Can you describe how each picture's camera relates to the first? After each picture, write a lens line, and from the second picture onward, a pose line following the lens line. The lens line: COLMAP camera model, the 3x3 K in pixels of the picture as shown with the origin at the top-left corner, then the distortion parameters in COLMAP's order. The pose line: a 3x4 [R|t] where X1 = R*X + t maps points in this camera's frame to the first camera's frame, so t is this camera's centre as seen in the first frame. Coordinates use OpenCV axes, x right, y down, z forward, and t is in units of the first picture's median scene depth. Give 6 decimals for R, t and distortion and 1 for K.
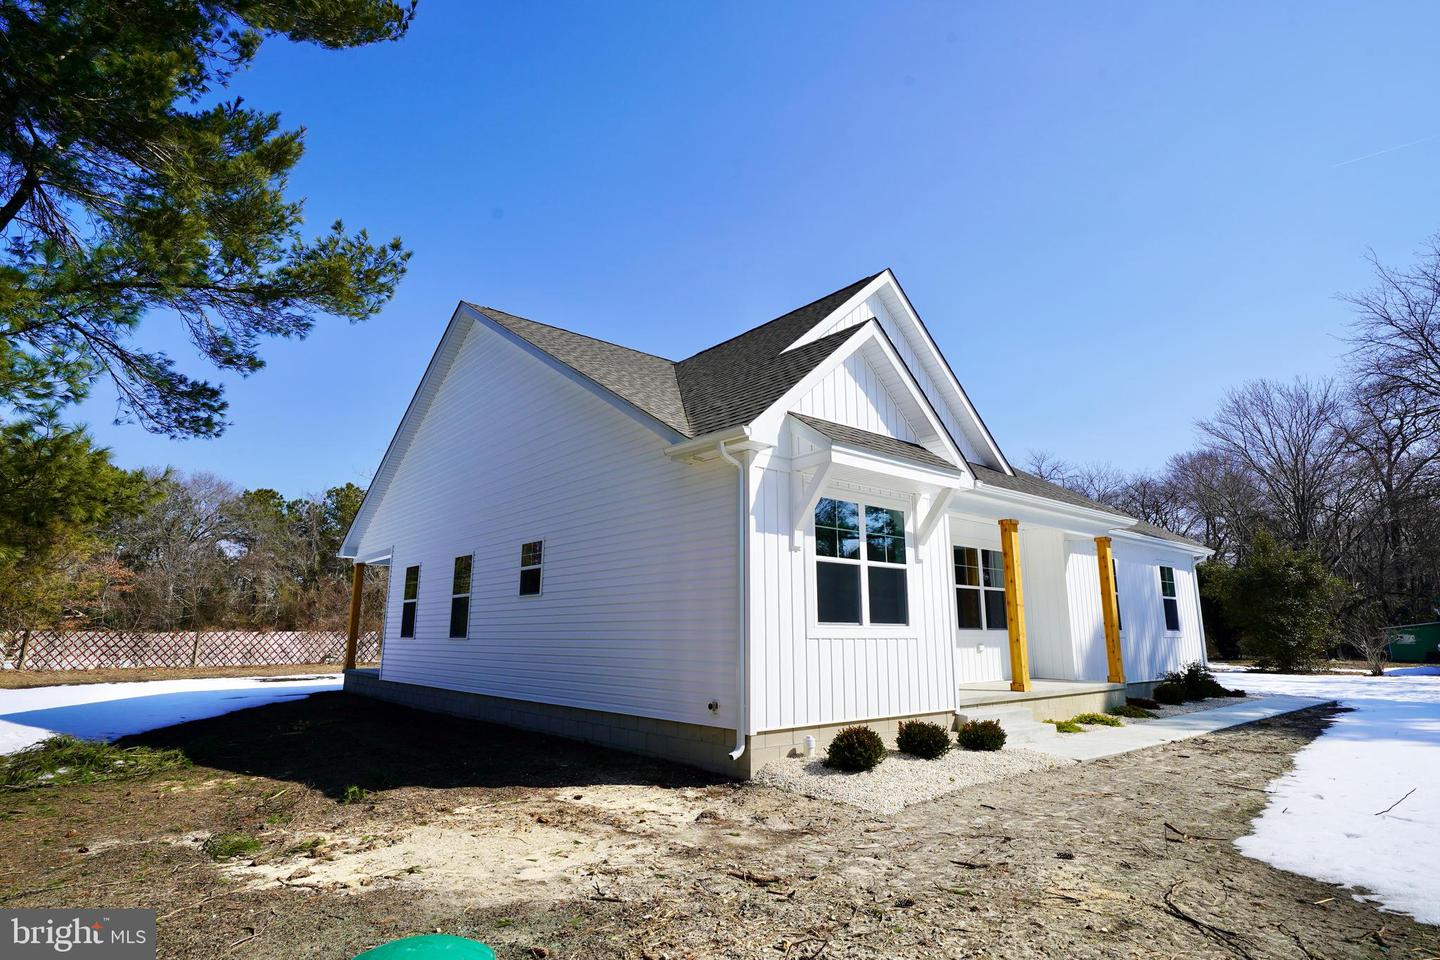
lens RADIAL K [[742.8, 0, 720.0], [0, 742.8, 480.0], [0, 0, 1]] dist [0.003624, 0.000709]
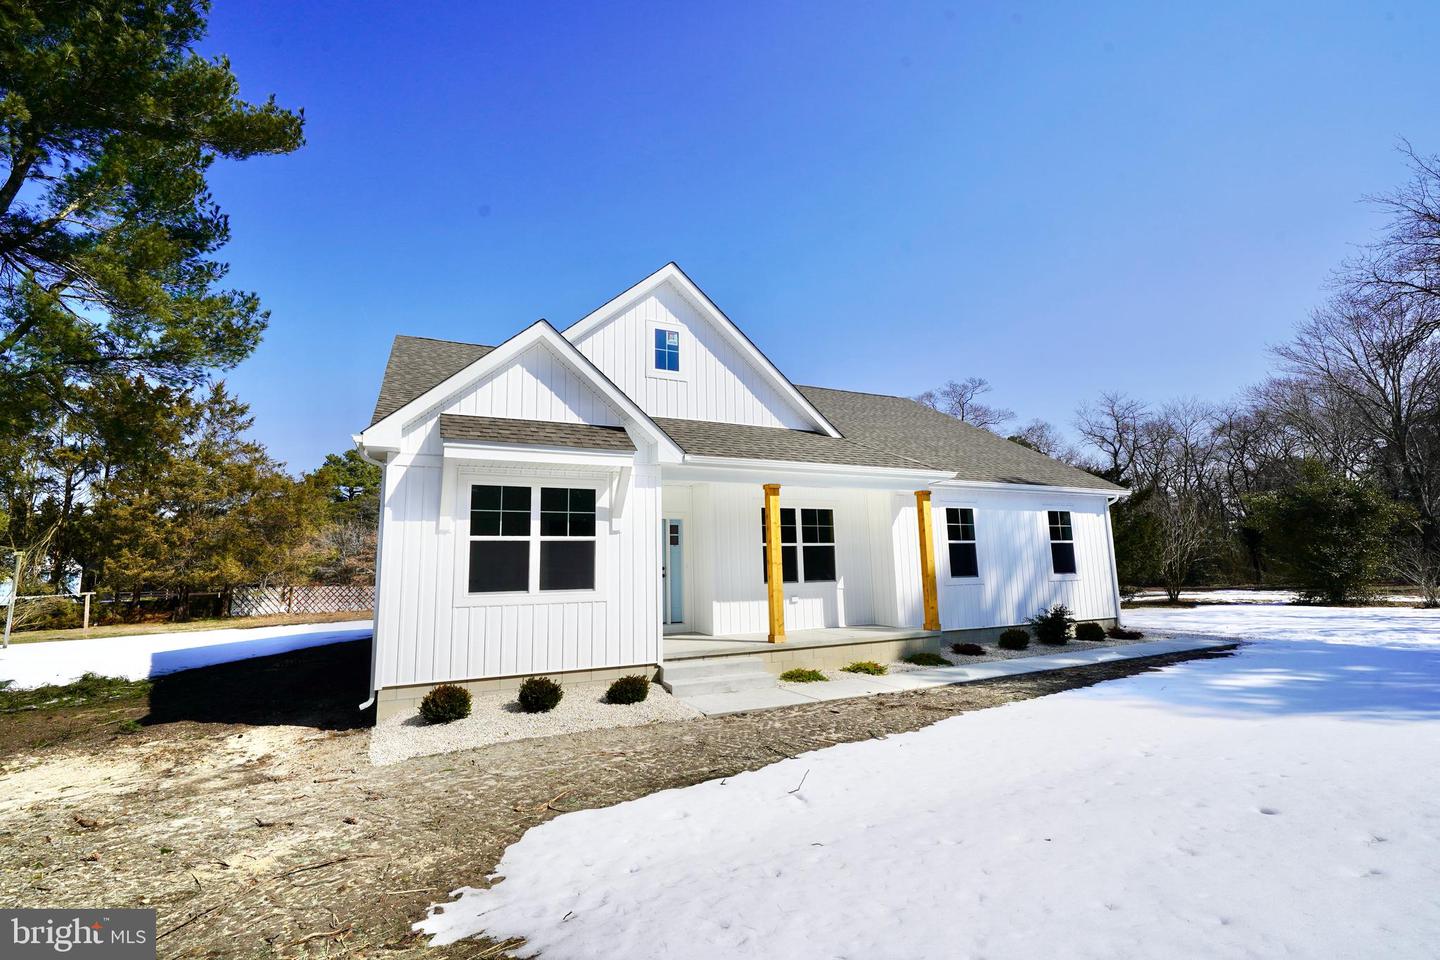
lens RADIAL K [[623.1, 0, 720.0], [0, 623.1, 480.0], [0, 0, 1]] dist [-0.000917, -0.000120]
pose [[0.967098, -0.062206, -0.246681, 0.565446], [0.076566, 0.995857, 0.049047, -0.002771], [0.242608, -0.066321, 0.967855, 0.115175]]
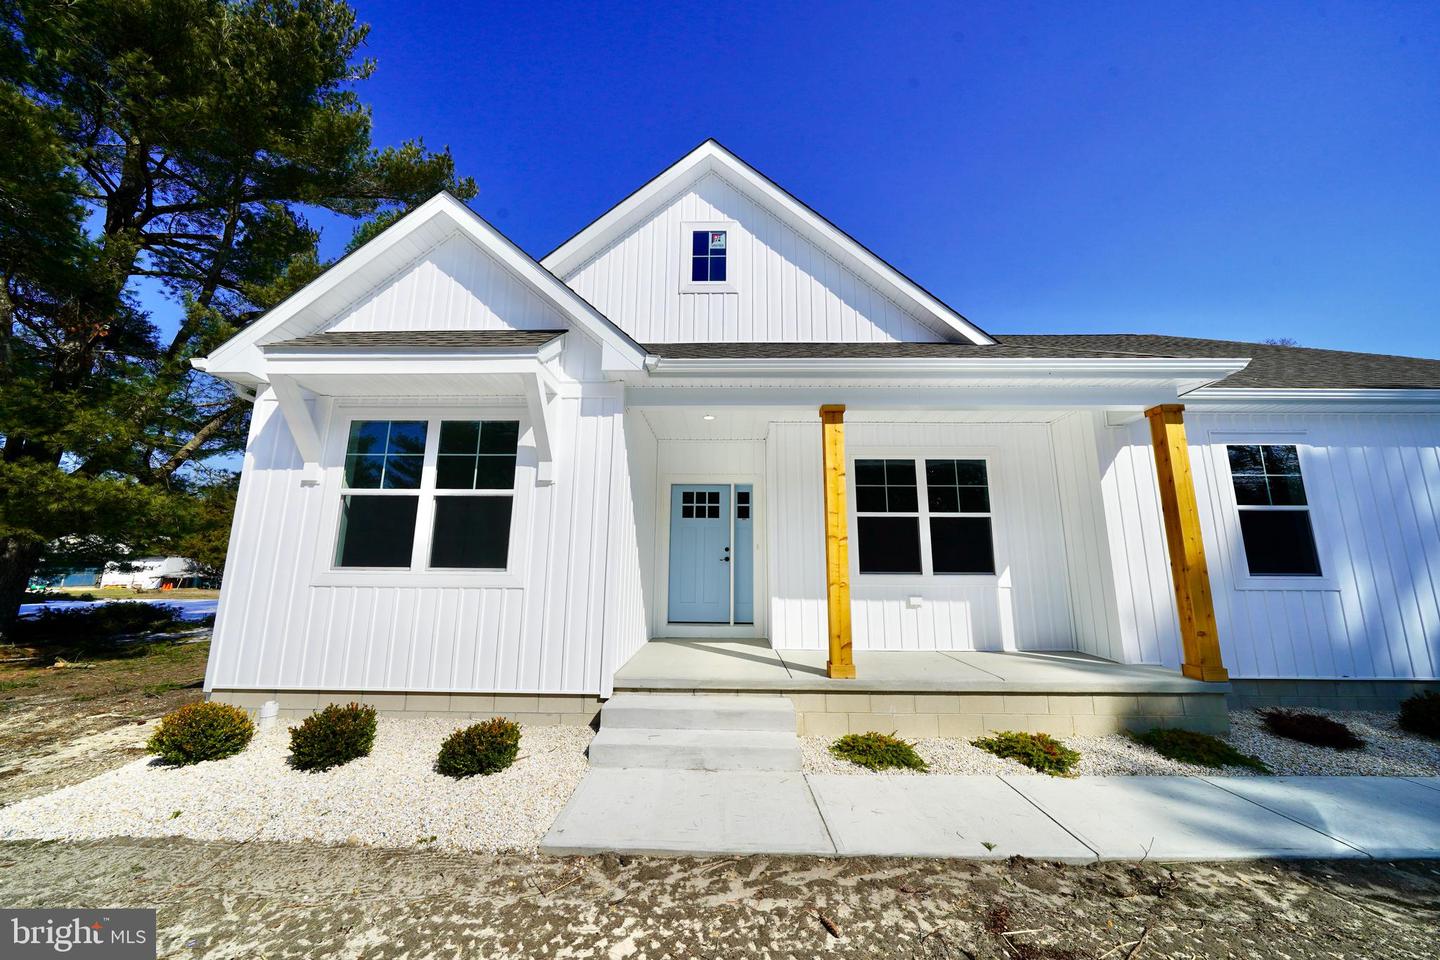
lens RADIAL K [[499.4, 0, 720.0], [0, 499.4, 480.0], [0, 0, 1]] dist [-0.005782, -0.000040]
pose [[0.754617, -0.113748, -0.646231, 0.617258], [0.128390, 0.991419, -0.024583, 0.120522], [0.643482, -0.064418, 0.762746, 0.631671]]
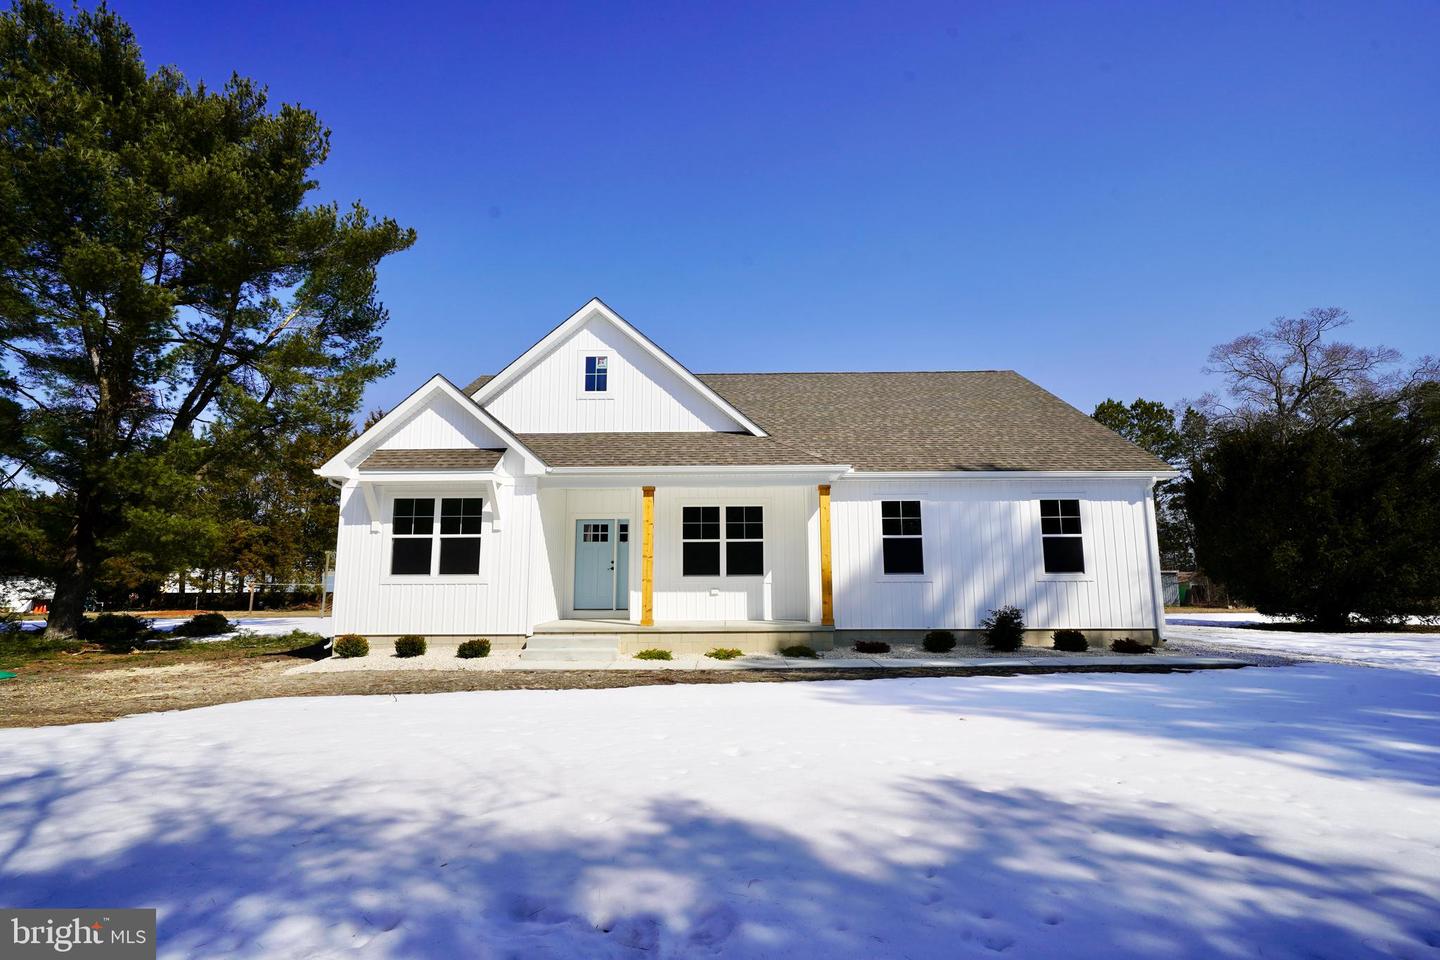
lens RADIAL K [[698.7, 0, 720.0], [0, 698.7, 480.0], [0, 0, 1]] dist [0.001610, -0.000259]
pose [[0.758569, -0.102842, -0.643425, 1.269294], [0.138902, 0.990291, 0.005476, 0.055214], [0.636615, -0.093527, 0.765489, 0.213330]]
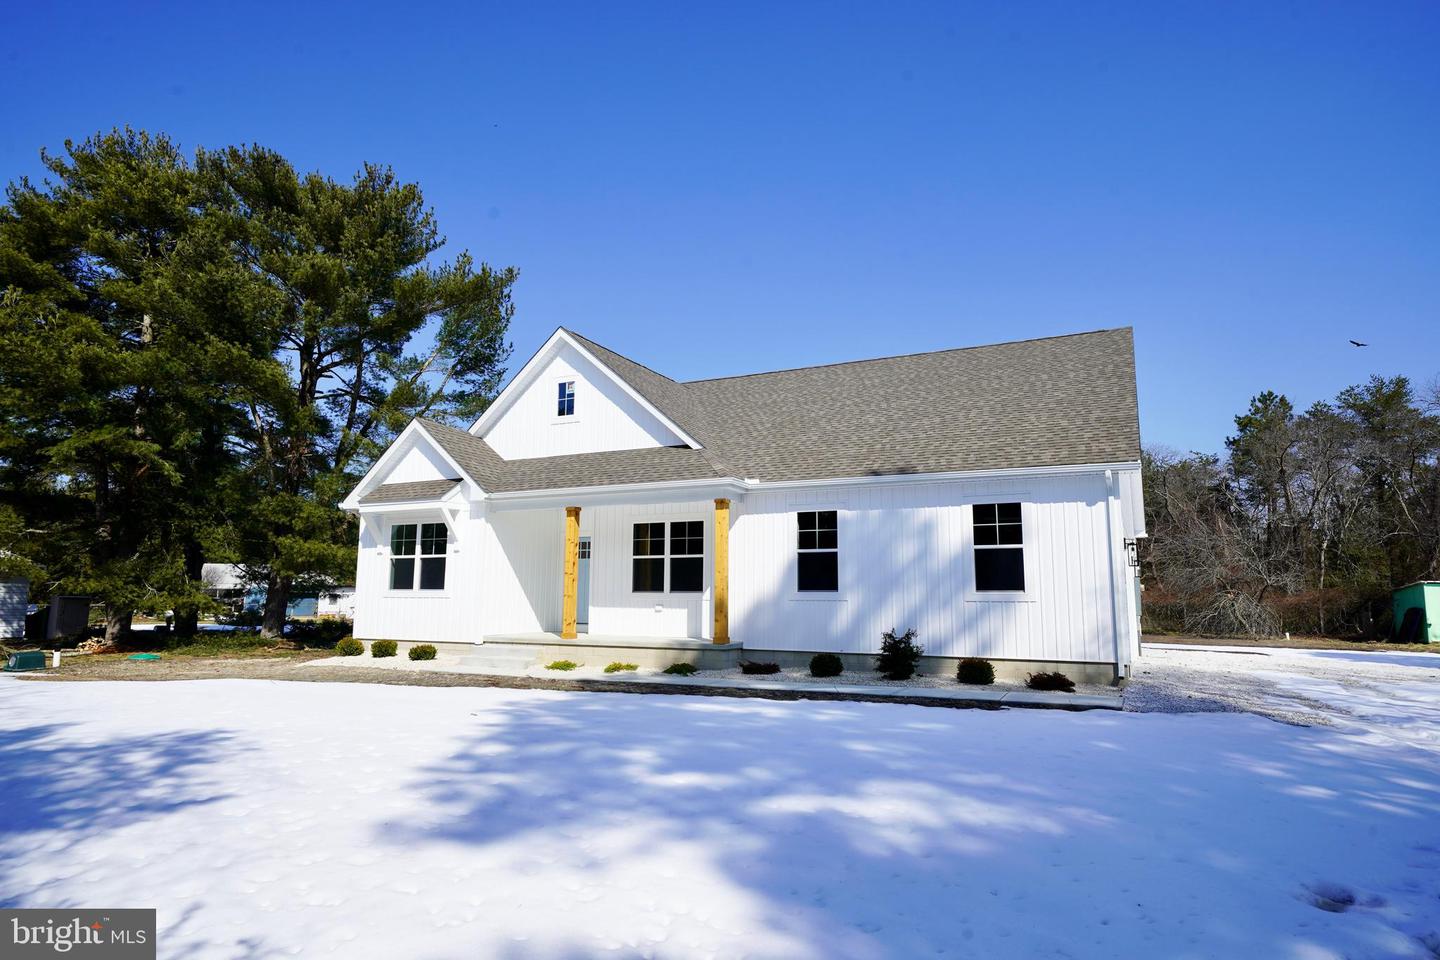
lens RADIAL K [[849.6, 0, 716.6], [0, 849.6, 480.4], [0, 0, 1]] dist [0.001508, 0.000132]
pose [[0.392136, -0.128391, -0.910903, 1.908449], [0.180885, 0.981642, -0.060493, 0.148312], [0.901948, -0.141047, 0.408161, 0.664519]]
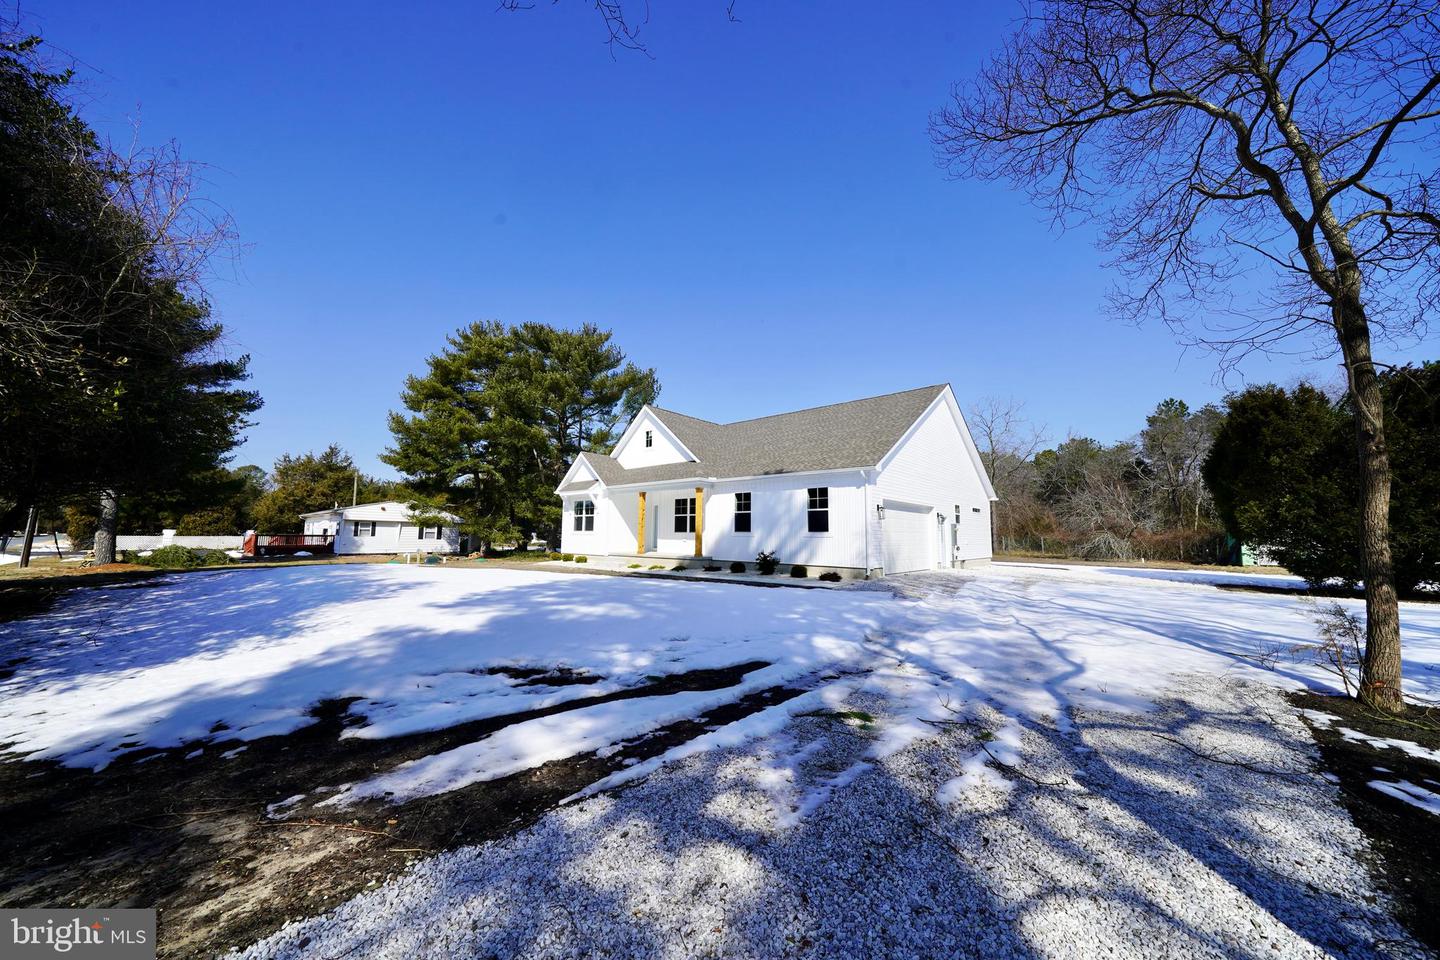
lens RADIAL K [[499.4, 0, 720.0], [0, 499.4, 480.0], [0, 0, 1]] dist [-0.005782, -0.000040]
pose [[0.148673, -0.111250, -0.982609, 2.322017], [0.191046, 0.978163, -0.081840, 0.222998], [0.970257, -0.175556, 0.166680, 1.026454]]
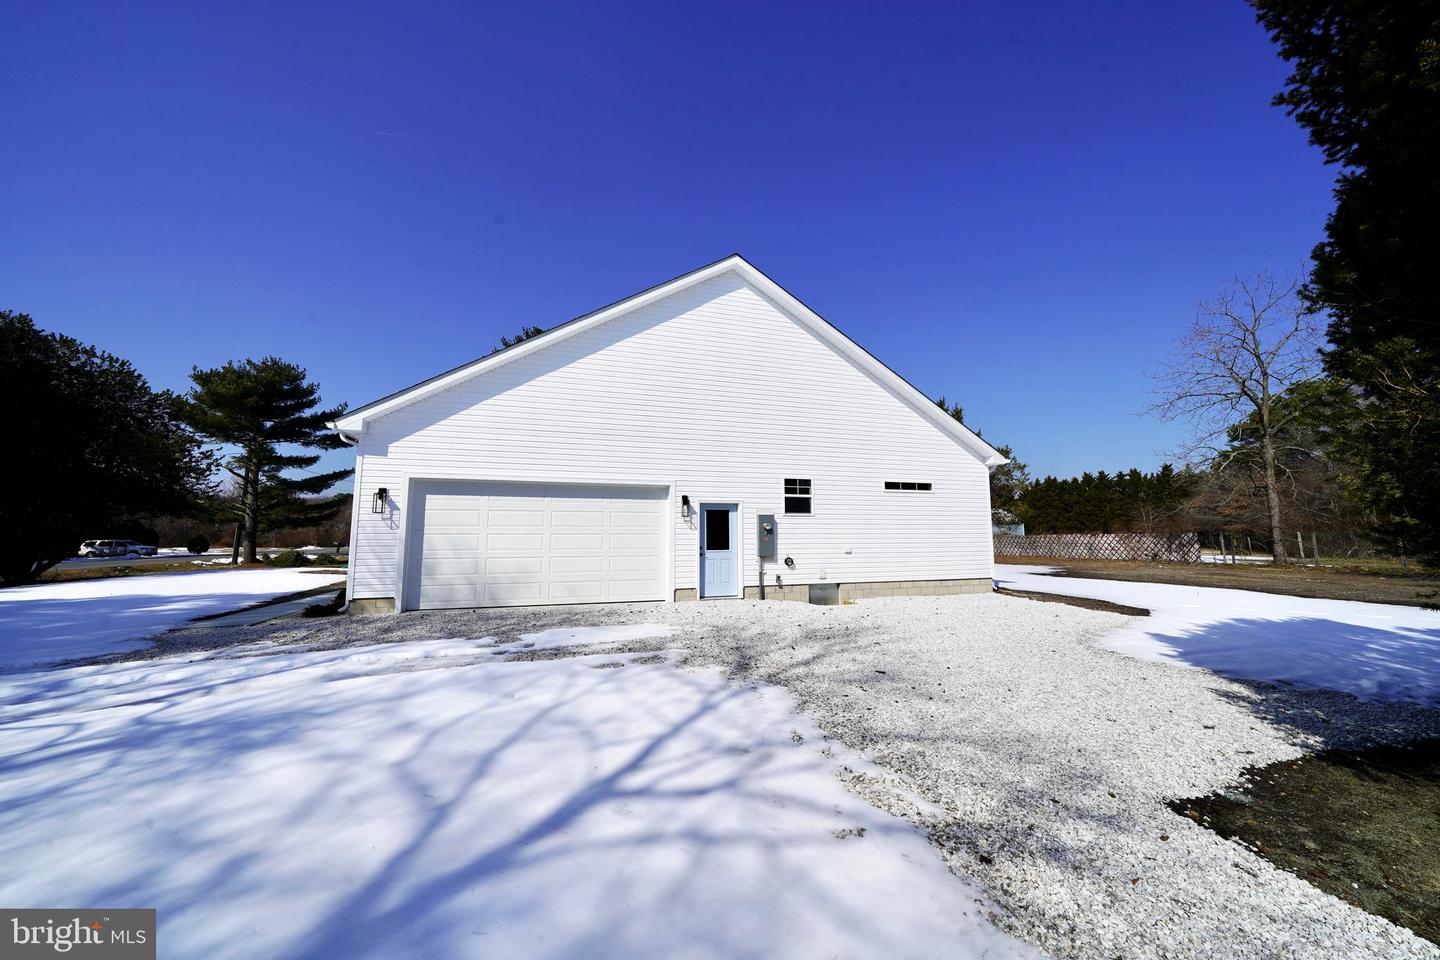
lens RADIAL K [[499.6, 0, 724.2], [0, 499.6, 481.8], [0, 0, 1]] dist [-0.005550, 0.000313]
pose [[-0.402110, -0.109463, -0.909025, 1.531719], [0.191283, 0.960876, -0.200321, 0.514605], [0.895387, -0.254432, -0.365439, 2.451645]]
